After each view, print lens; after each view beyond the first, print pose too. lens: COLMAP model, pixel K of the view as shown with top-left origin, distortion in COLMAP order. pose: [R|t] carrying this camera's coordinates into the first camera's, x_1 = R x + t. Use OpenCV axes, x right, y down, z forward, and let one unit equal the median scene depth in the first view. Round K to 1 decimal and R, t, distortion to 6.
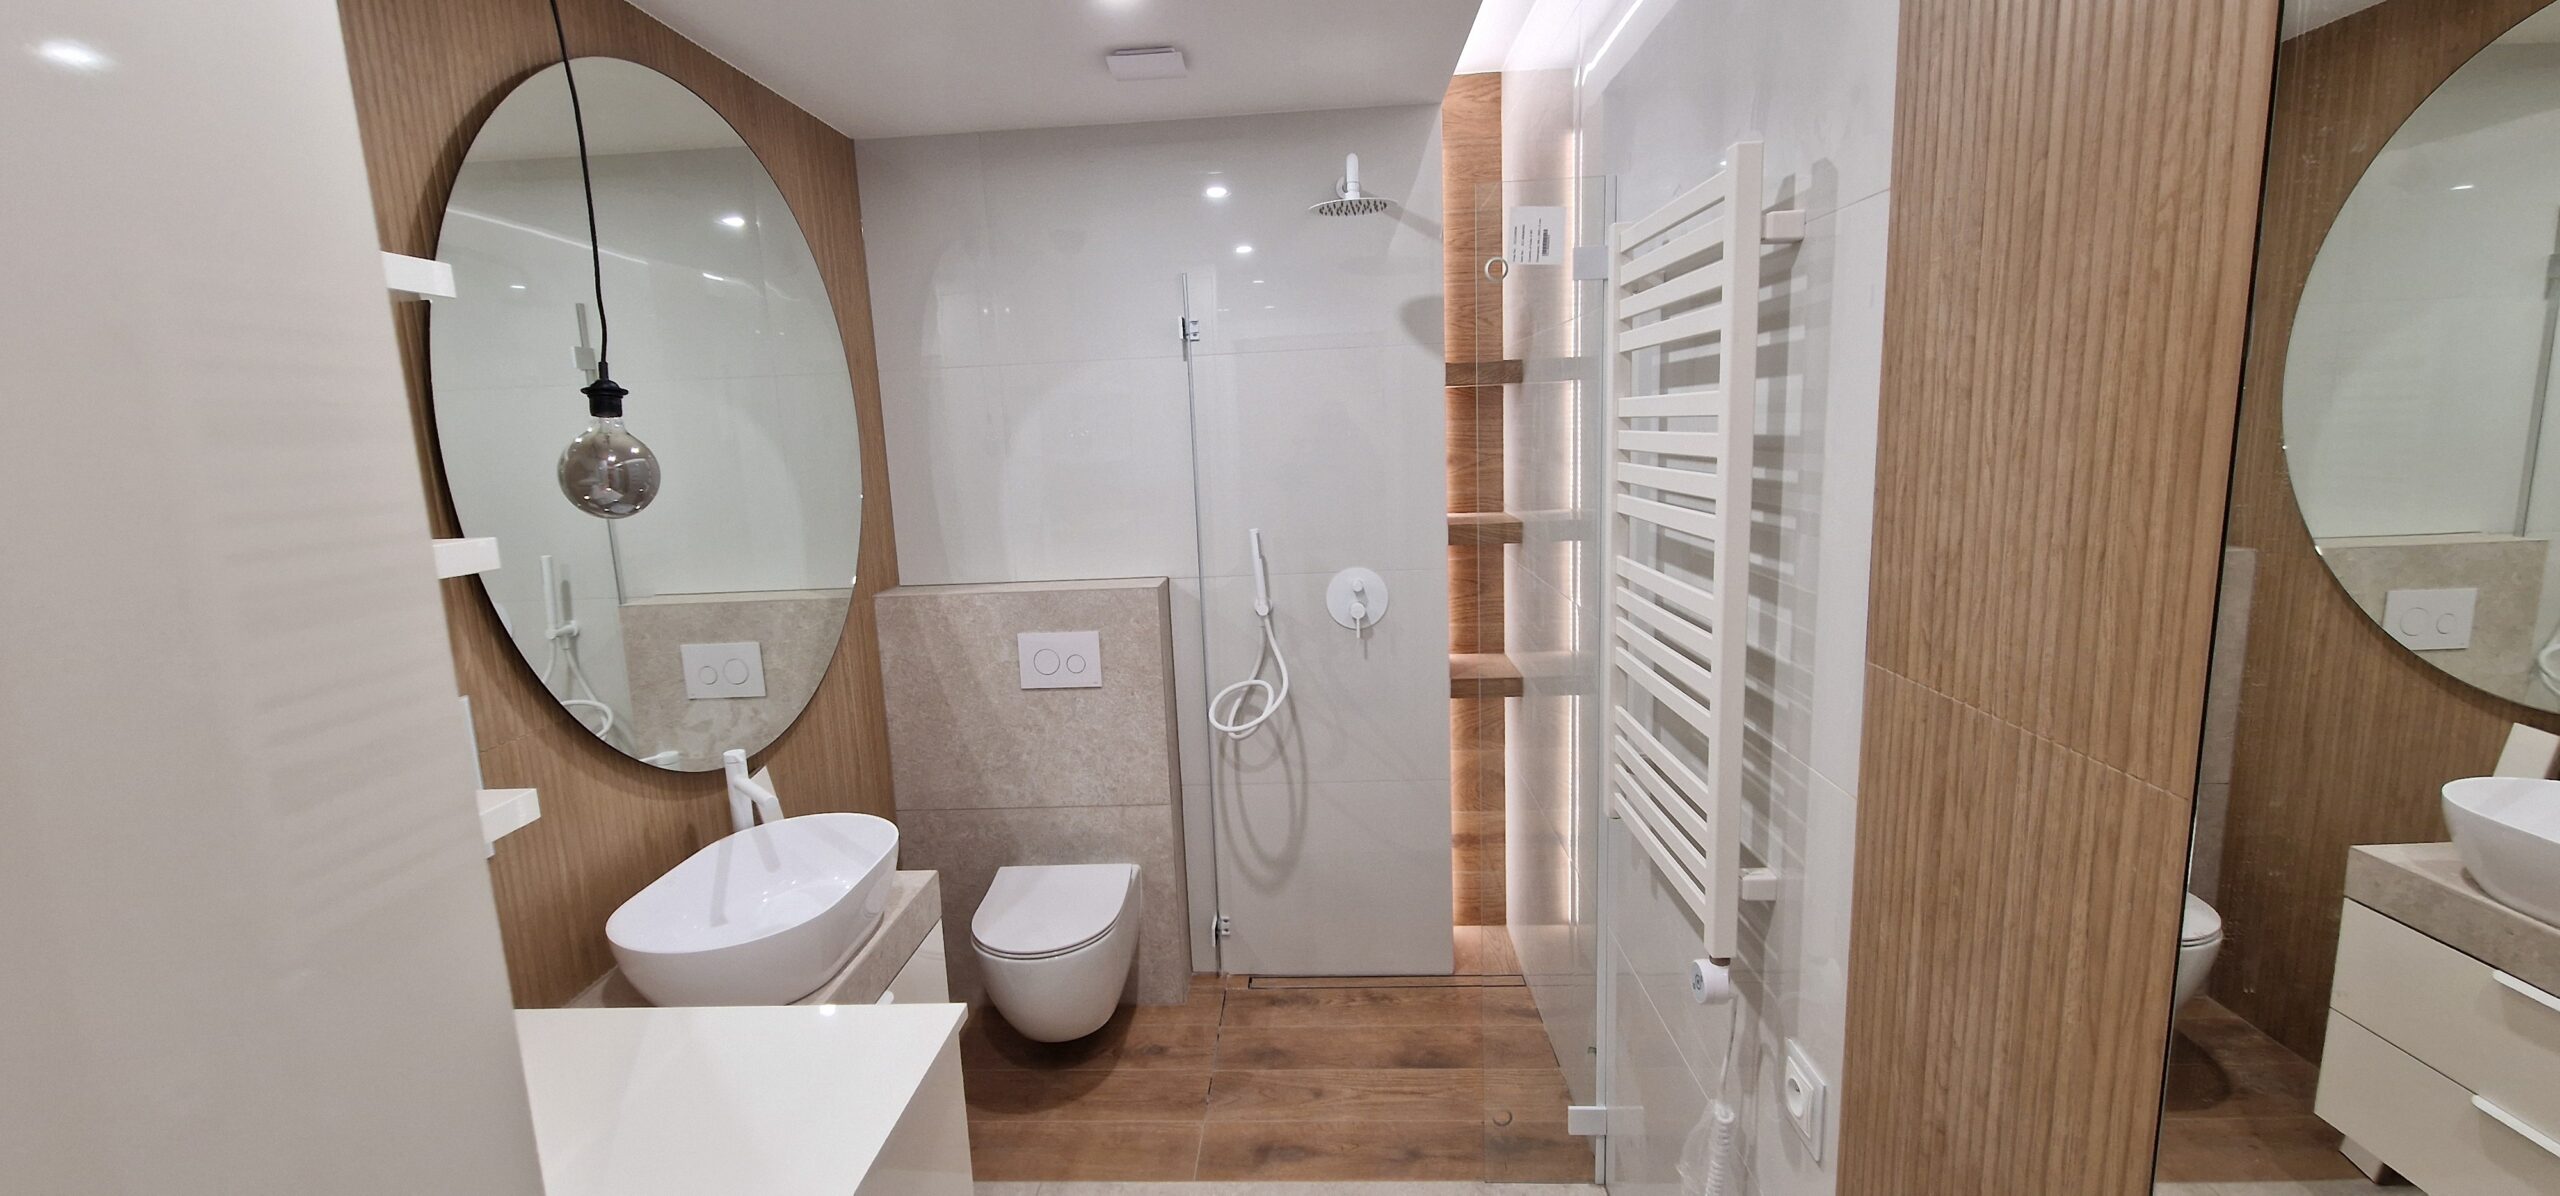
lens RADIAL K [[1049.6, 0, 1258.0], [0, 1049.6, 603.6], [0, 0, 1]] dist [0.006113, -0.006426]
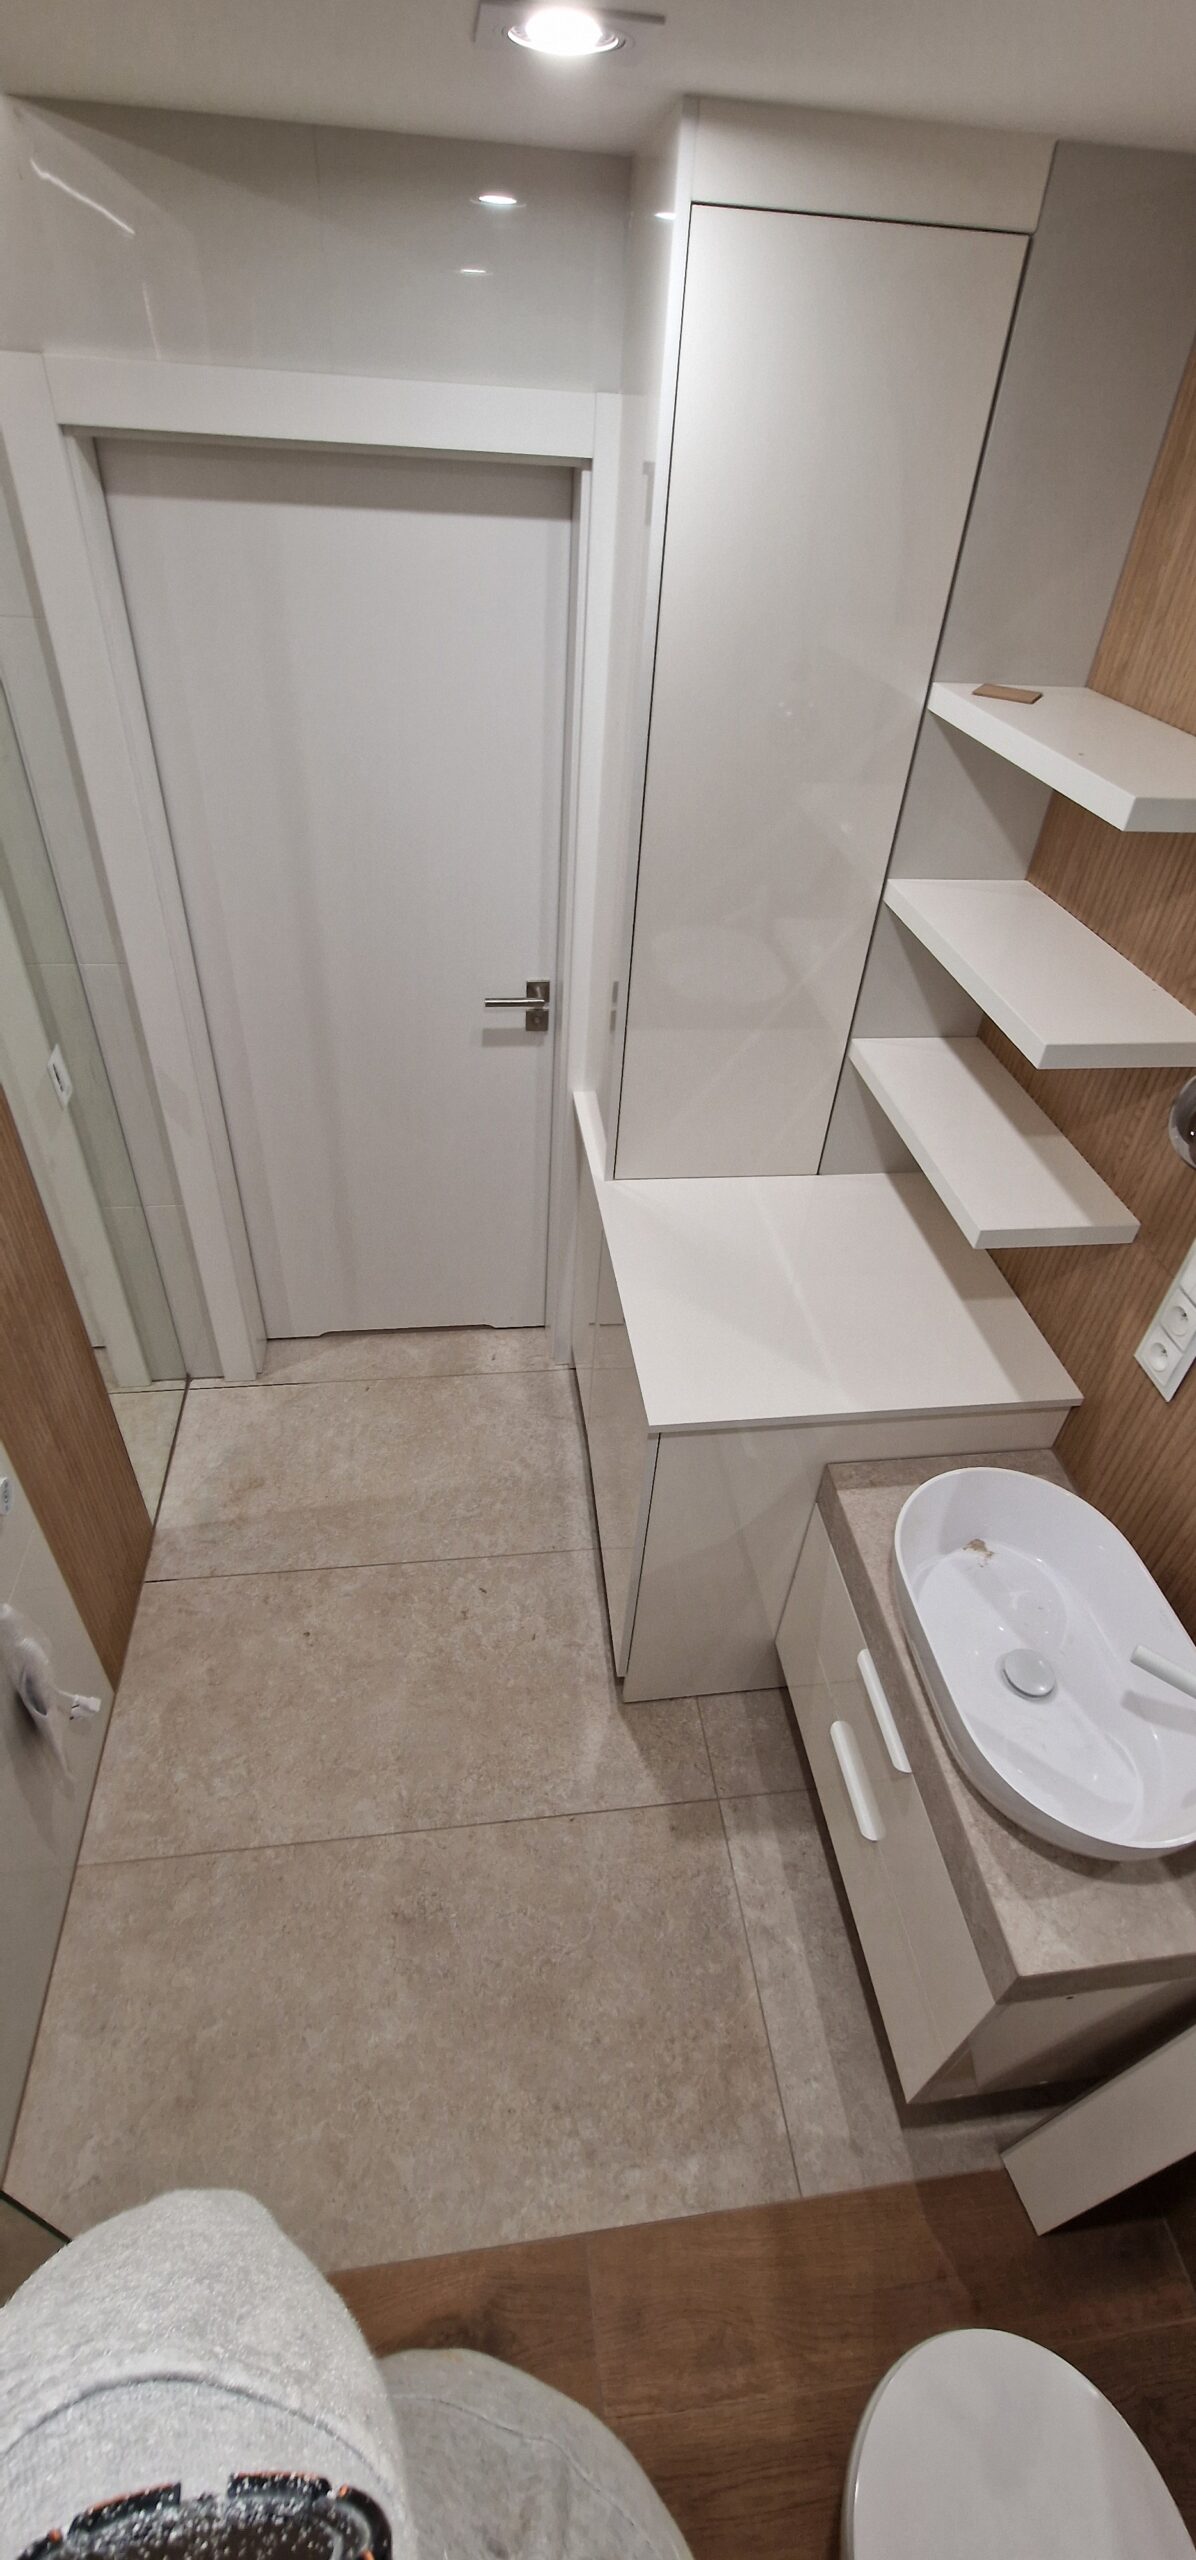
lens RADIAL K [[1049.6, 0, 596.5], [0, 1049.6, 1259.5], [0, 0, 1]] dist [0.006113, -0.006426]
pose [[-0.983170, 0.106370, -0.148532, -0.038394], [-0.042774, 0.656392, 0.753206, -0.452697], [0.177614, 0.746883, -0.640795, 1.110777]]
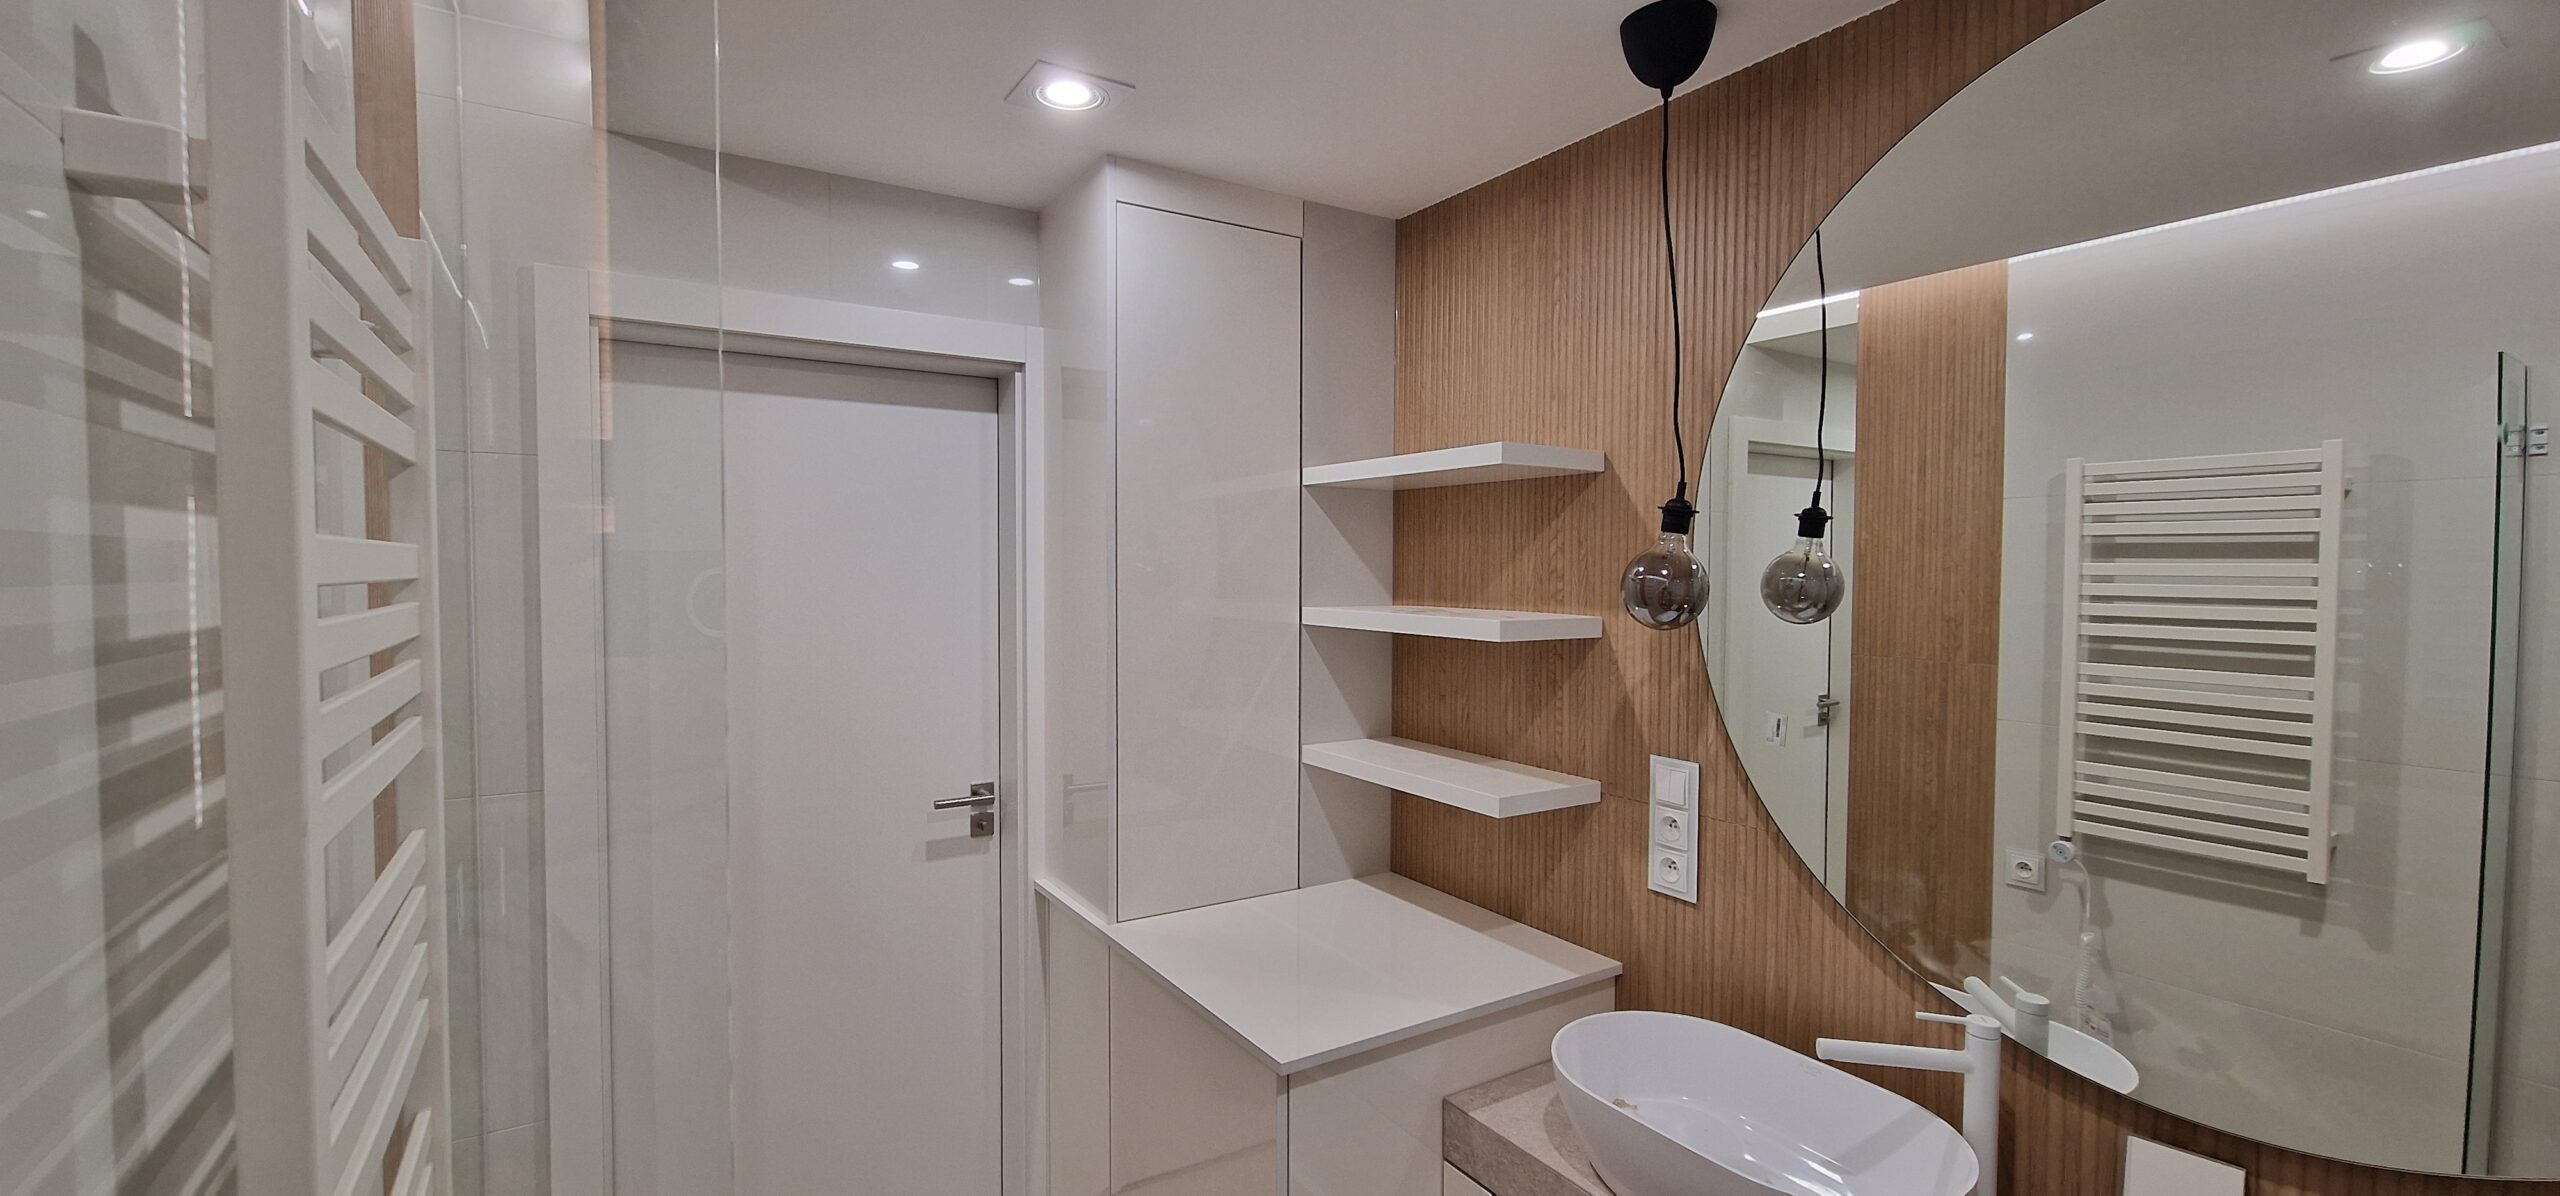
lens RADIAL K [[1049.6, 0, 1261.7], [0, 1049.6, 598.4], [0, 0, 1]] dist [0.006113, -0.006426]
pose [[-0.820250, 0.057495, -0.569109, 0.239171], [-0.063934, 0.979486, 0.191101, -0.218003], [0.568422, 0.193136, -0.799747, 1.222023]]
